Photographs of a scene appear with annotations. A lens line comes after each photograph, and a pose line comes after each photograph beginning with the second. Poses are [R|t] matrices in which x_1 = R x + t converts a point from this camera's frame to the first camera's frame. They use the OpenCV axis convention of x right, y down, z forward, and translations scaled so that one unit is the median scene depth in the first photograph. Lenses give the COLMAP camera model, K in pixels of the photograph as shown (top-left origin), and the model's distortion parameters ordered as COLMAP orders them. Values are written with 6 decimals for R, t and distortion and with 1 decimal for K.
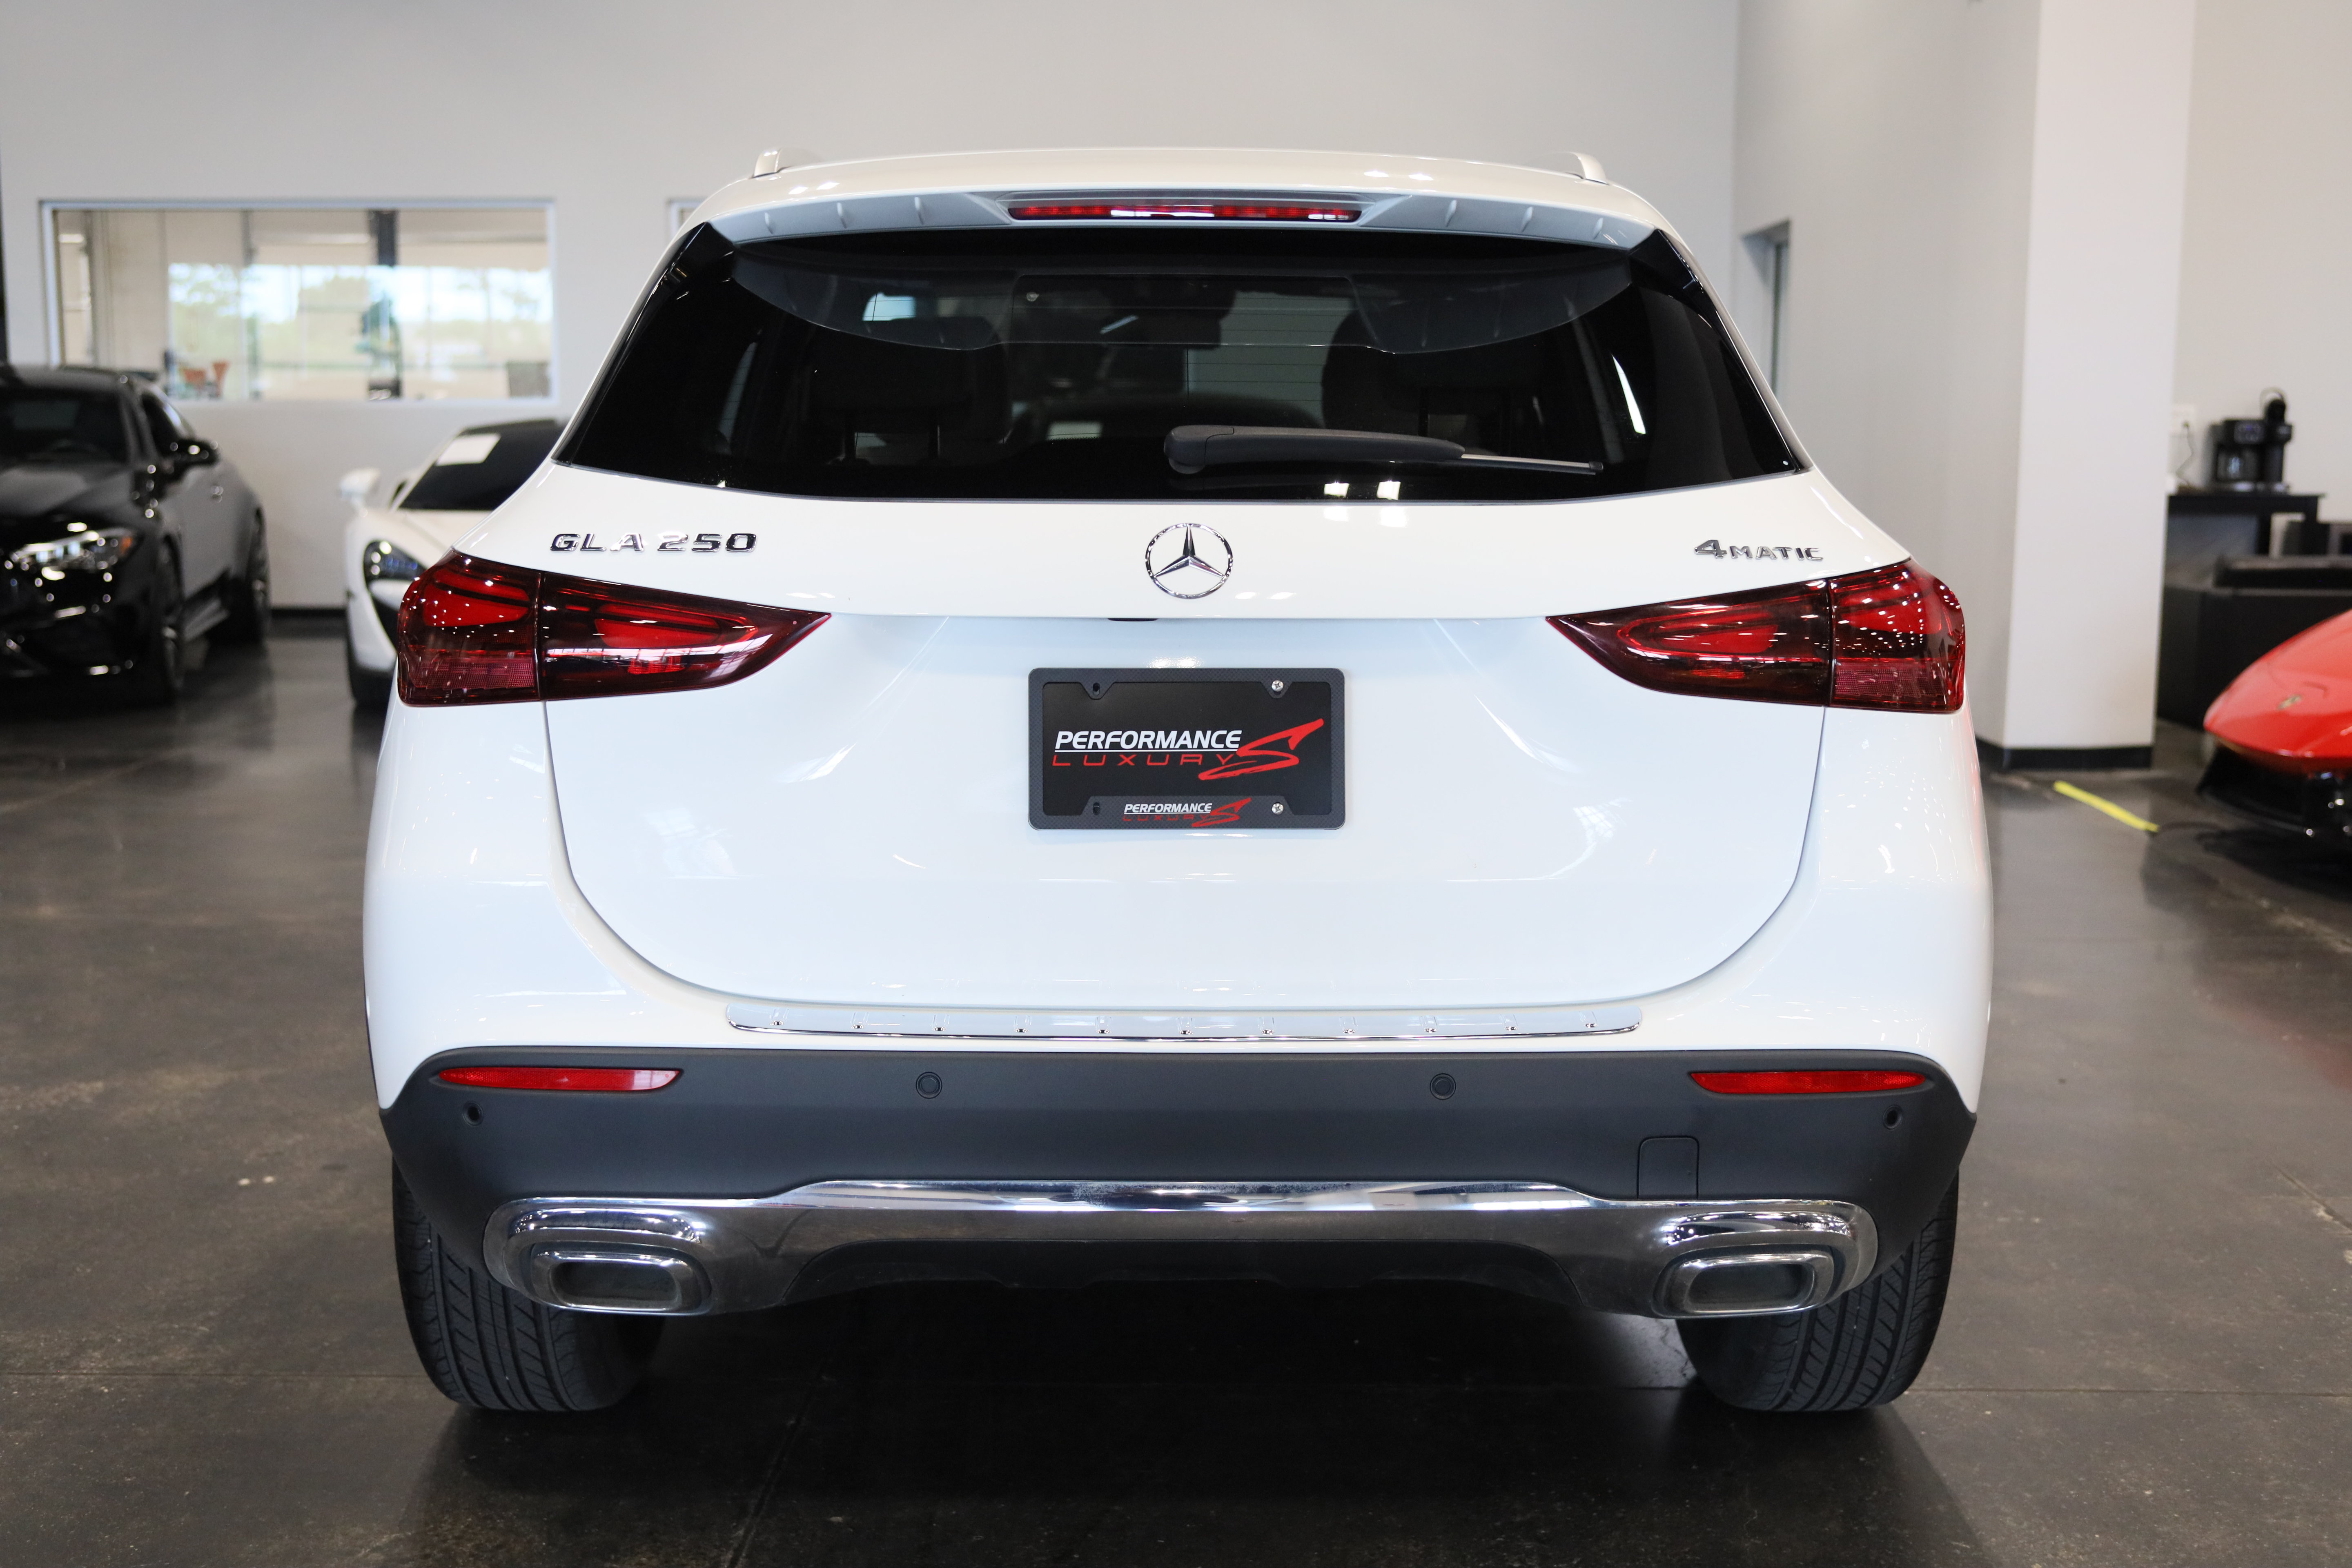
lens RADIAL K [[2697.3, 0, 1176.5], [0, 2697.3, 777.0], [0, 0, 1]] dist [-0.047211, 0.000000]
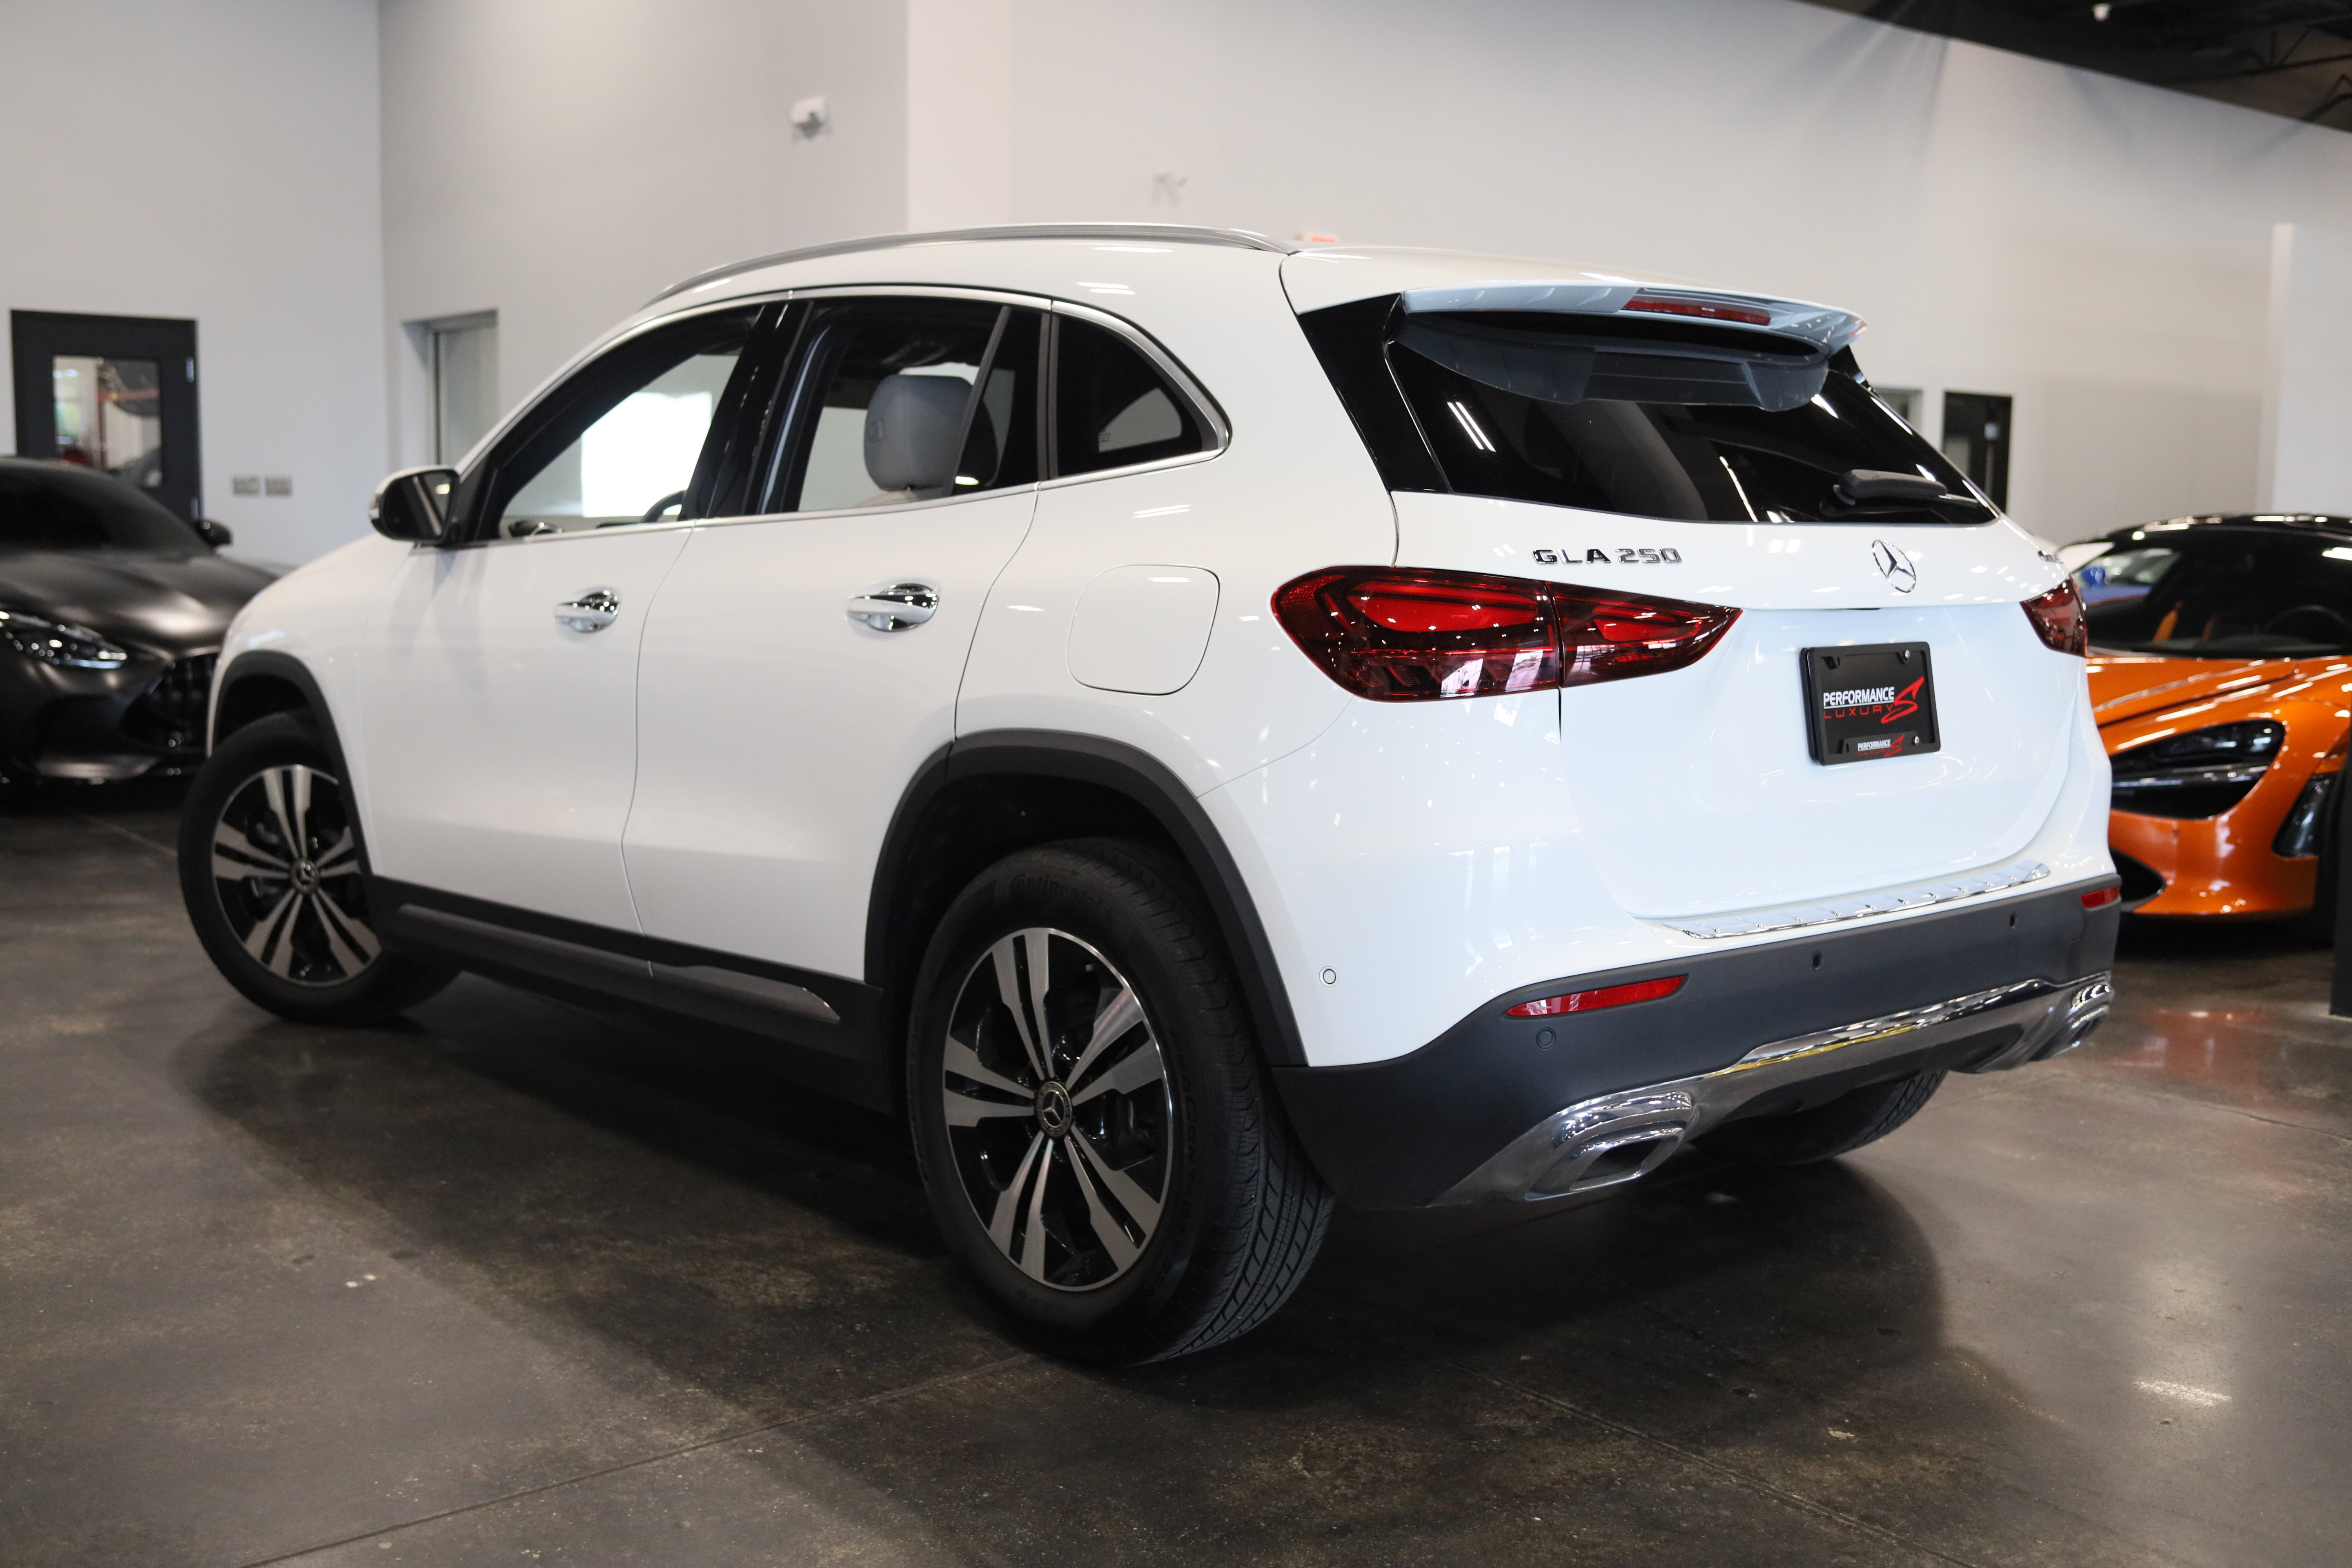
lens RADIAL K [[2451.8, 0, 1176.4], [0, 2451.8, 794.1], [0, 0, 1]] dist [-0.079758, 0.000000]
pose [[0.749133, -0.072762, 0.658412, -1.096350], [0.081310, 0.996533, 0.017614, -0.014347], [-0.657411, 0.040341, 0.752452, 0.293228]]
